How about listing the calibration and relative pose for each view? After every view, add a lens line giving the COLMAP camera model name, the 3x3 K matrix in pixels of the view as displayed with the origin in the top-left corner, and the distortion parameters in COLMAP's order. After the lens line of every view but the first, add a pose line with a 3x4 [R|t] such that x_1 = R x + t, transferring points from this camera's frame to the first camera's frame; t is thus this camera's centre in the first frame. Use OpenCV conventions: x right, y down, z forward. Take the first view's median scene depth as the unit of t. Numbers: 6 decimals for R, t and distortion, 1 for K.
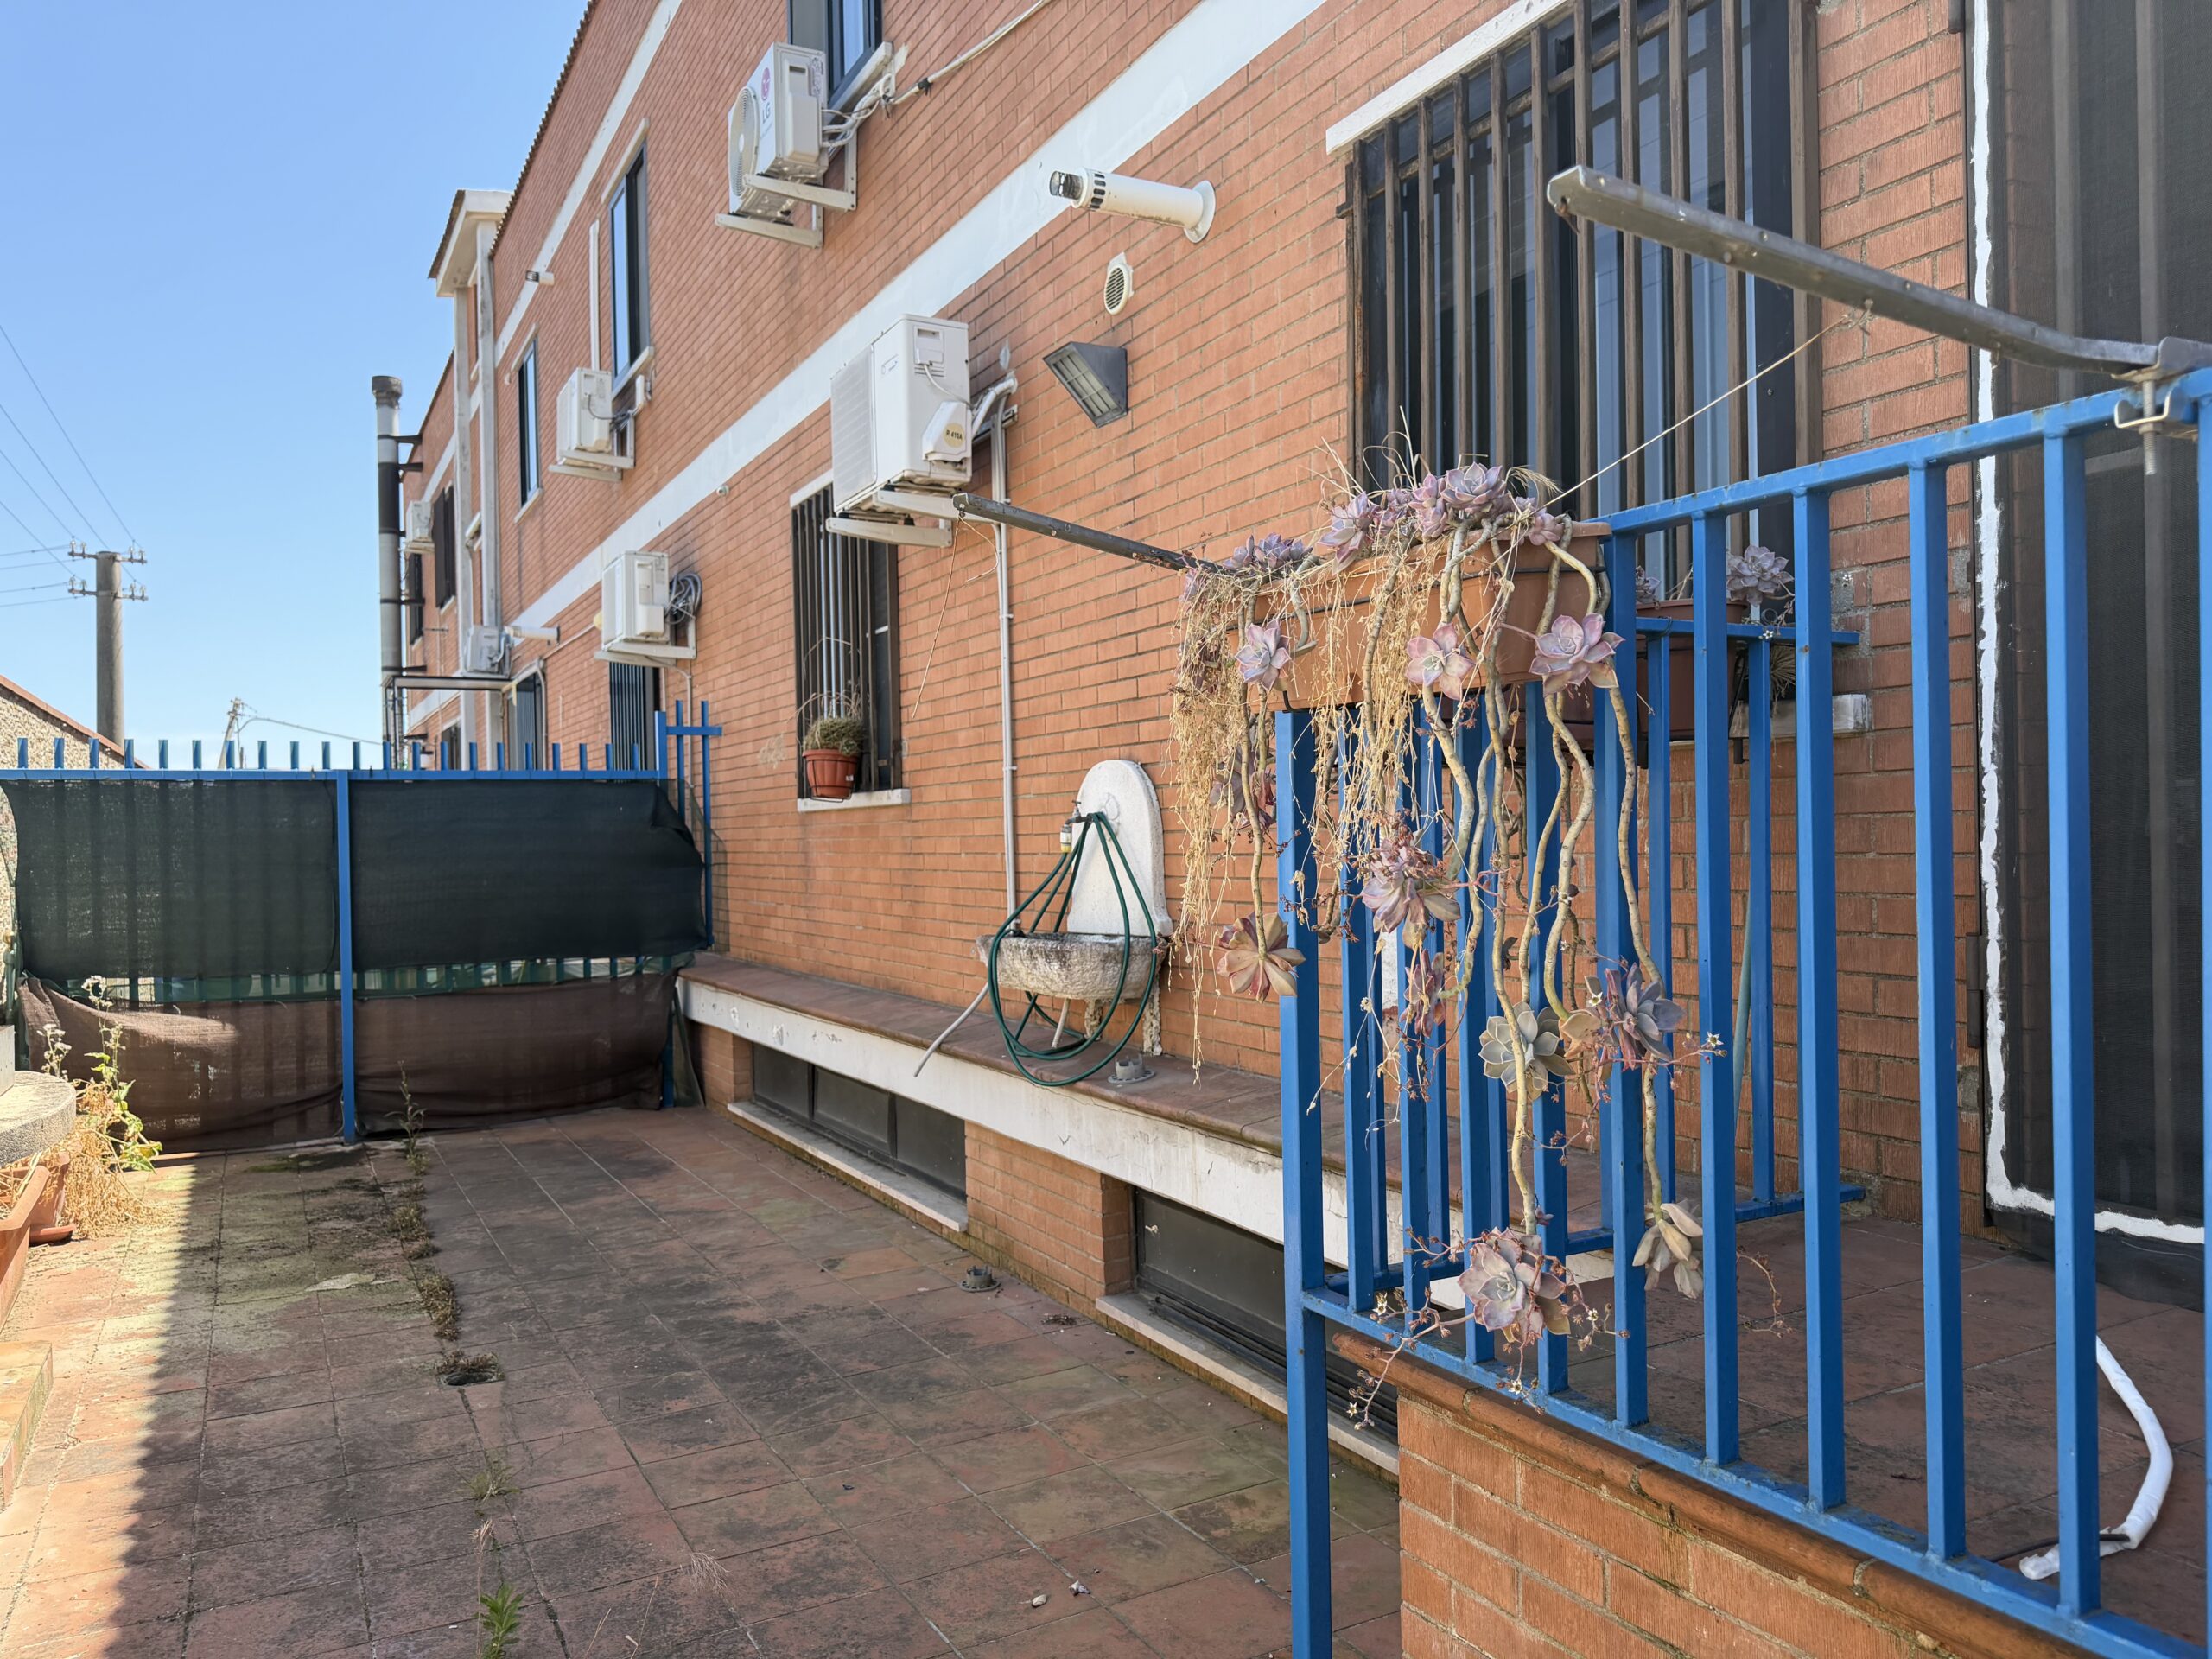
lens RADIAL K [[1574.8, 0, 1121.7], [0, 1574.8, 850.5], [0, 0, 1]] dist [0.055522, -0.077556]
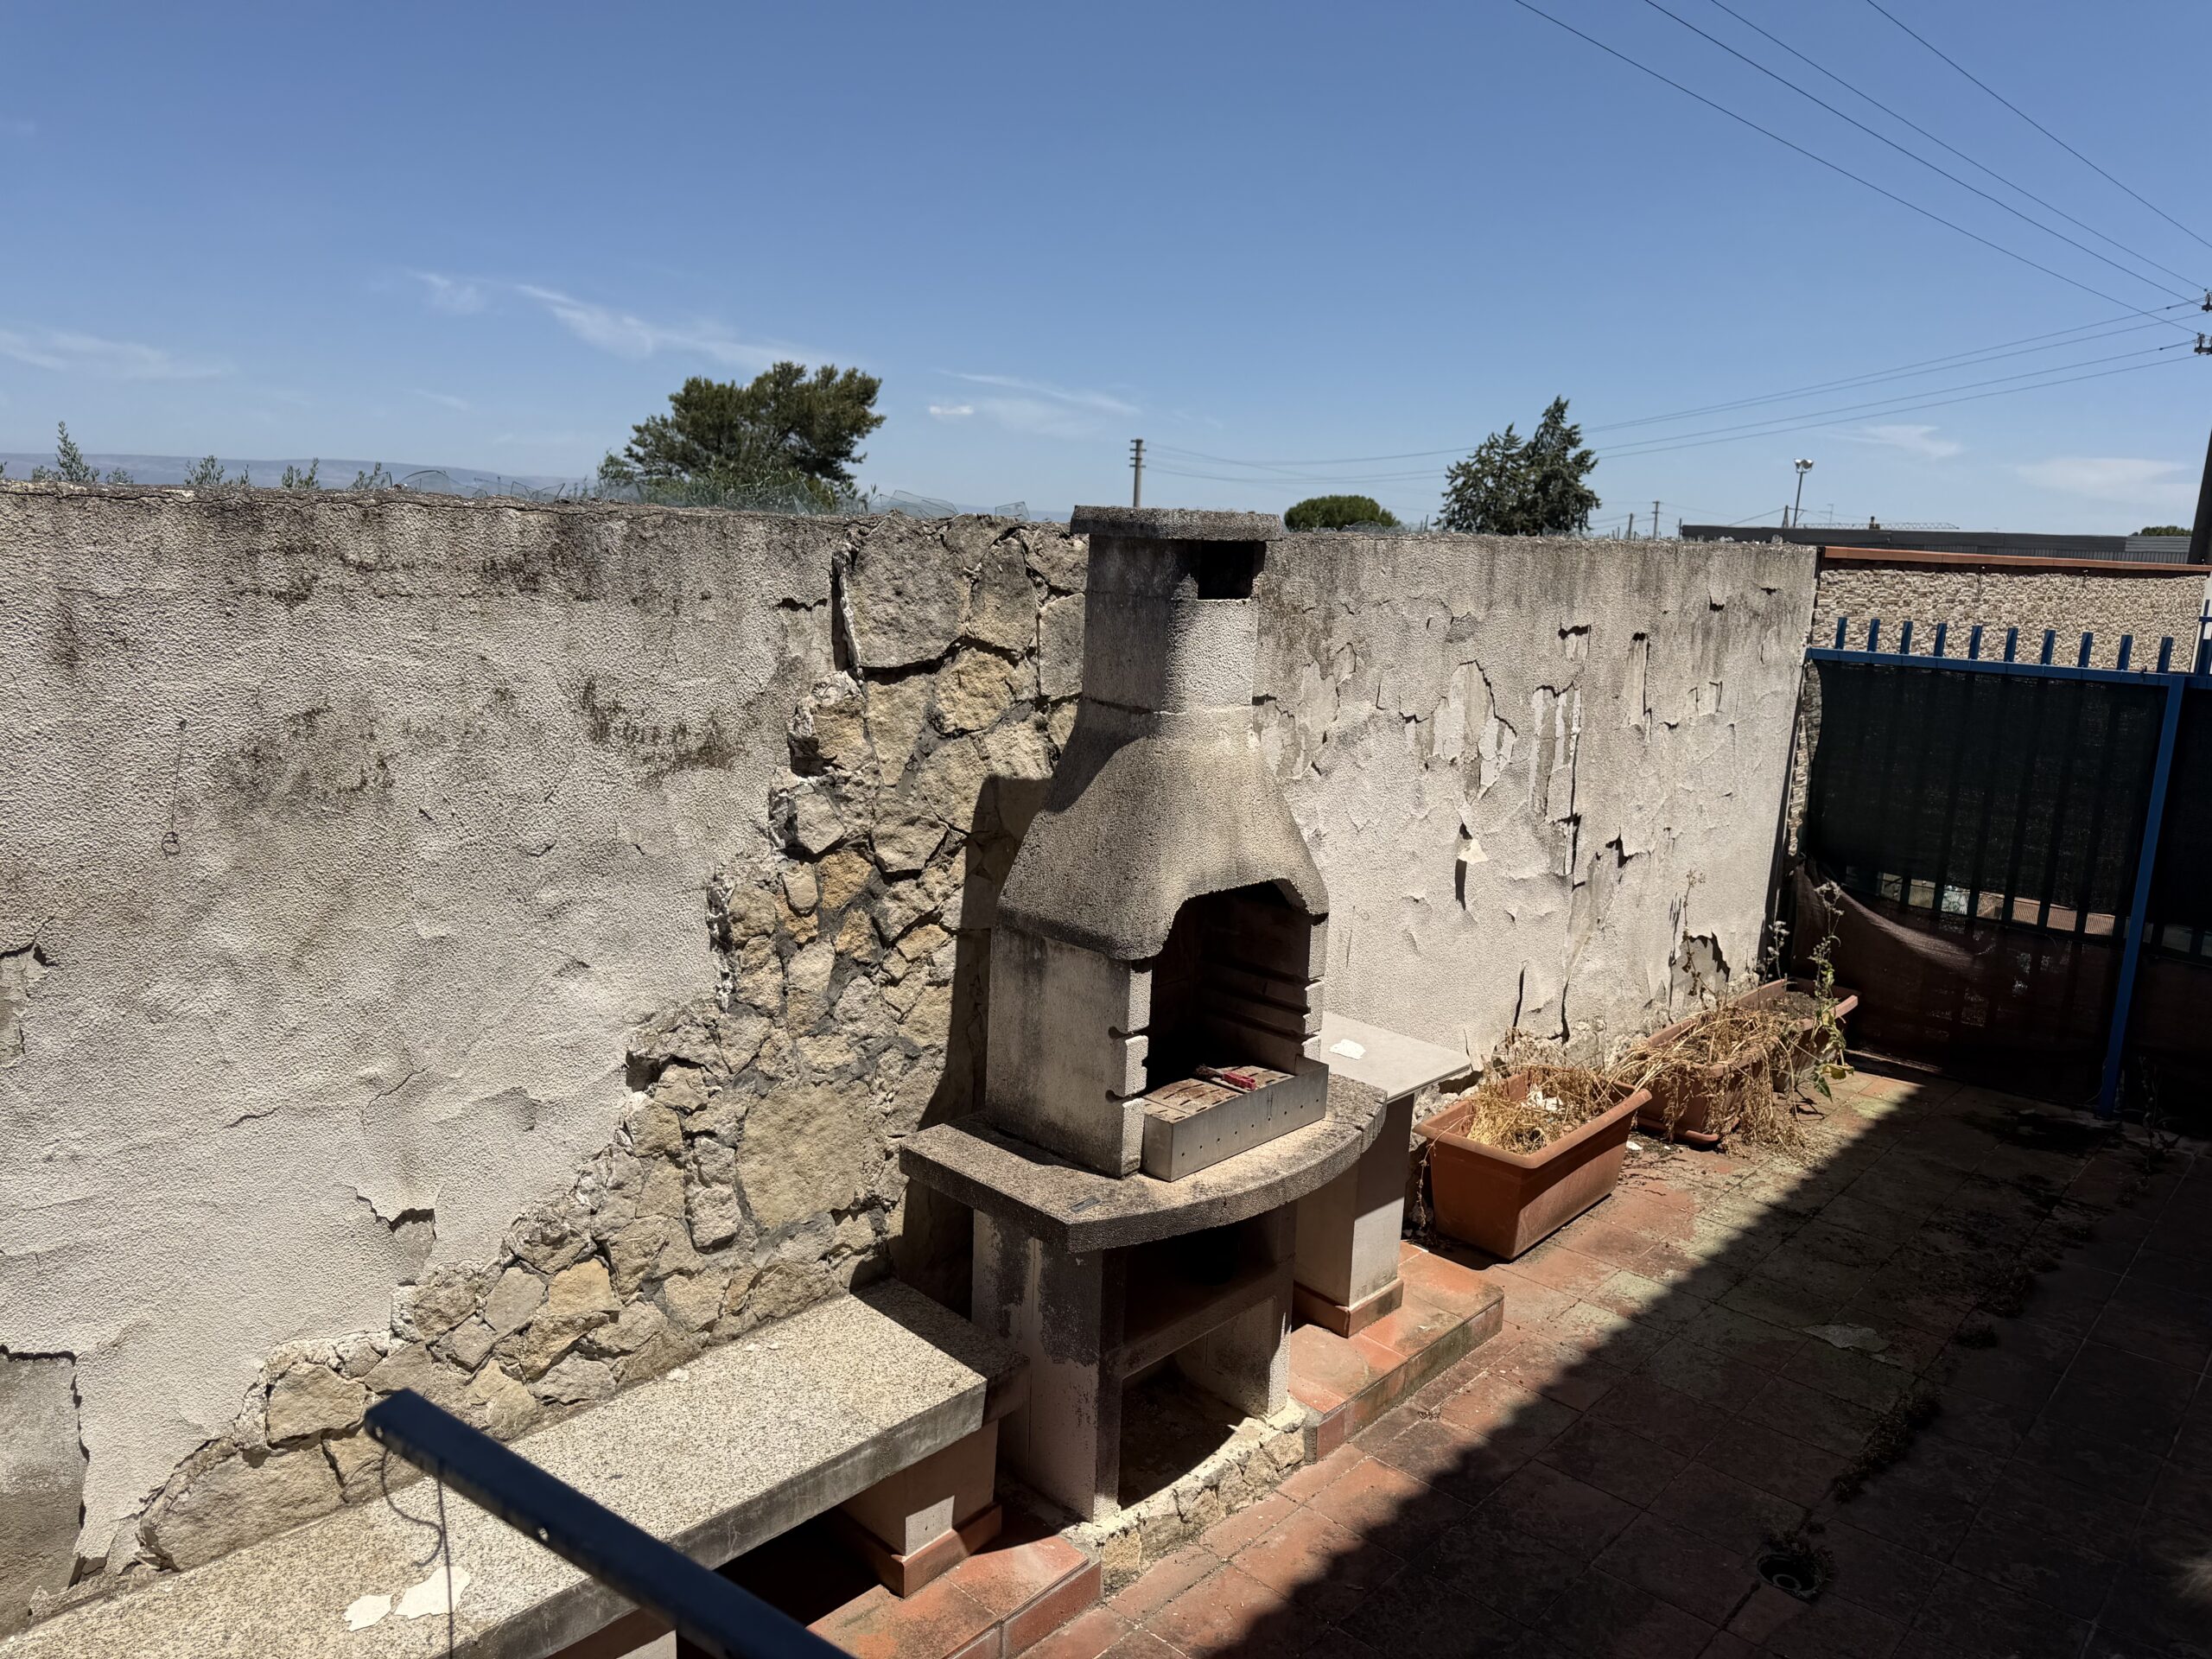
lens RADIAL K [[1574.8, 0, 1106.3], [0, 1574.8, 843.0], [0, 0, 1]] dist [0.055522, -0.077556]
pose [[0.331586, 0.210222, -0.919705, 0.155023], [-0.046996, 0.977328, 0.206450, -0.194112], [0.942254, -0.025233, 0.333948, 0.394790]]
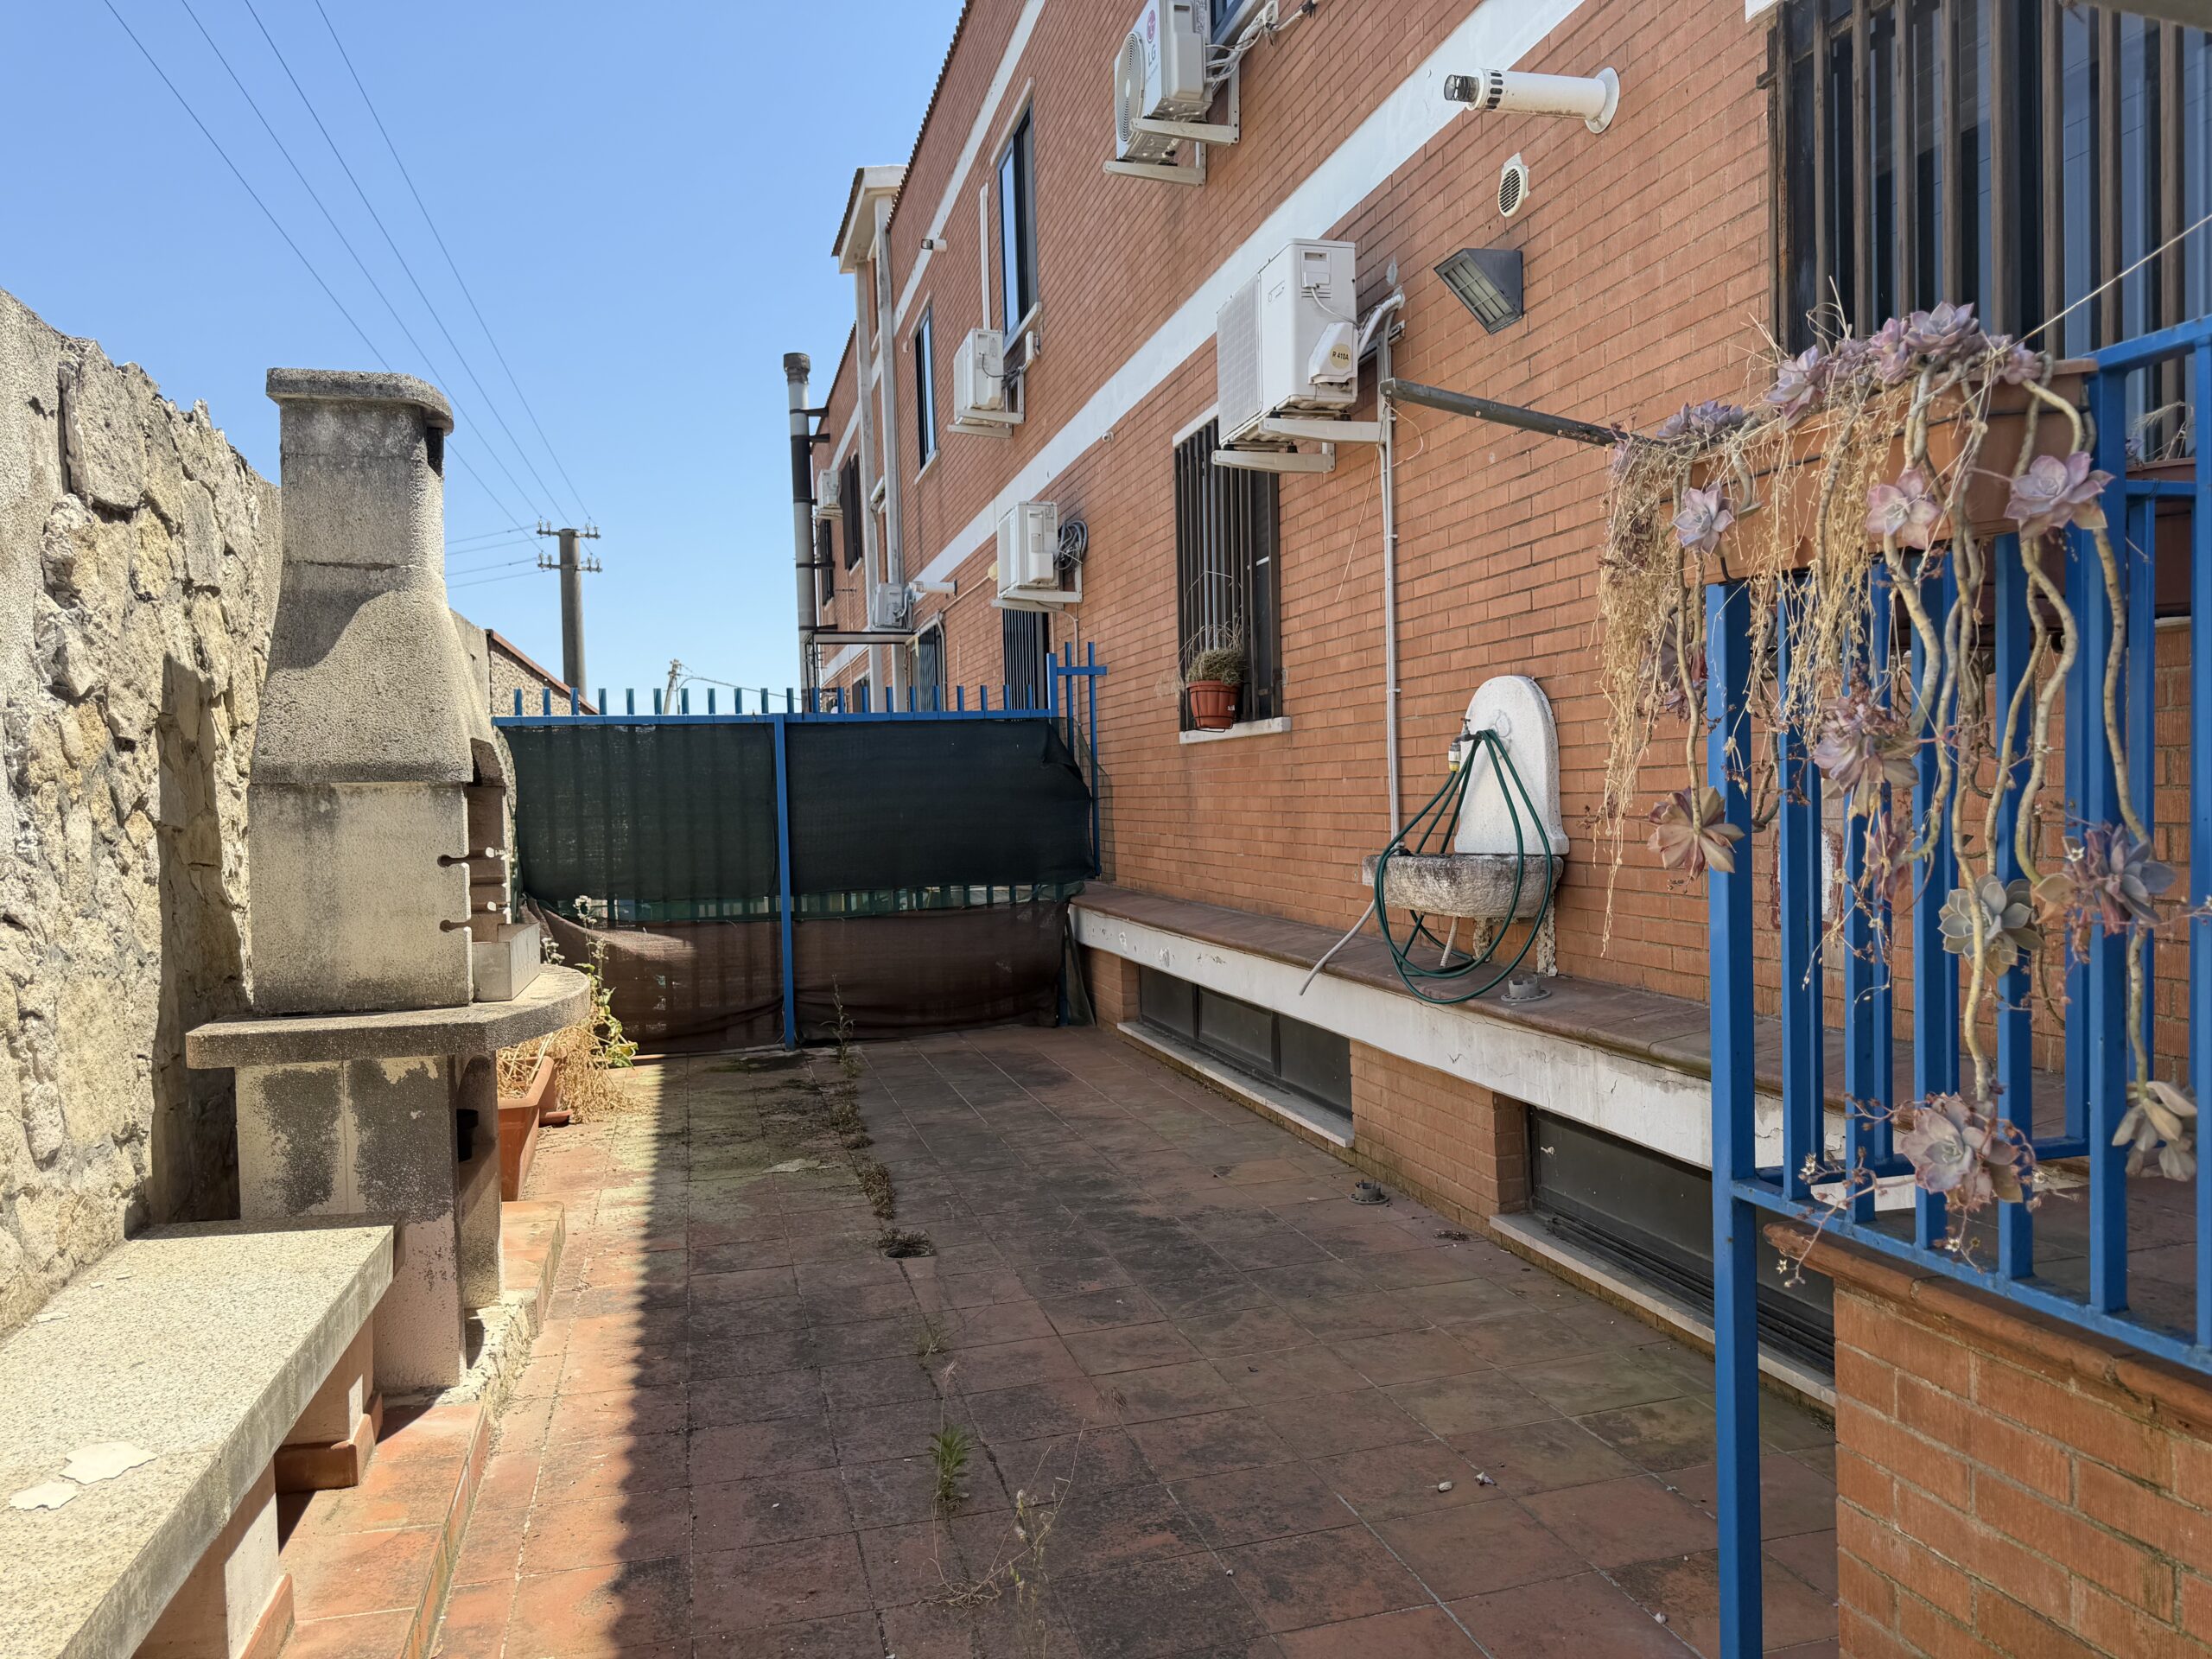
lens RADIAL K [[1574.8, 0, 1112.2], [0, 1574.8, 847.2], [0, 0, 1]] dist [0.055522, -0.077556]
pose [[0.972057, -0.000545, -0.234745, -0.013394], [0.008363, 0.999443, 0.032308, 0.016559], [0.234596, -0.033369, 0.971520, -0.022190]]
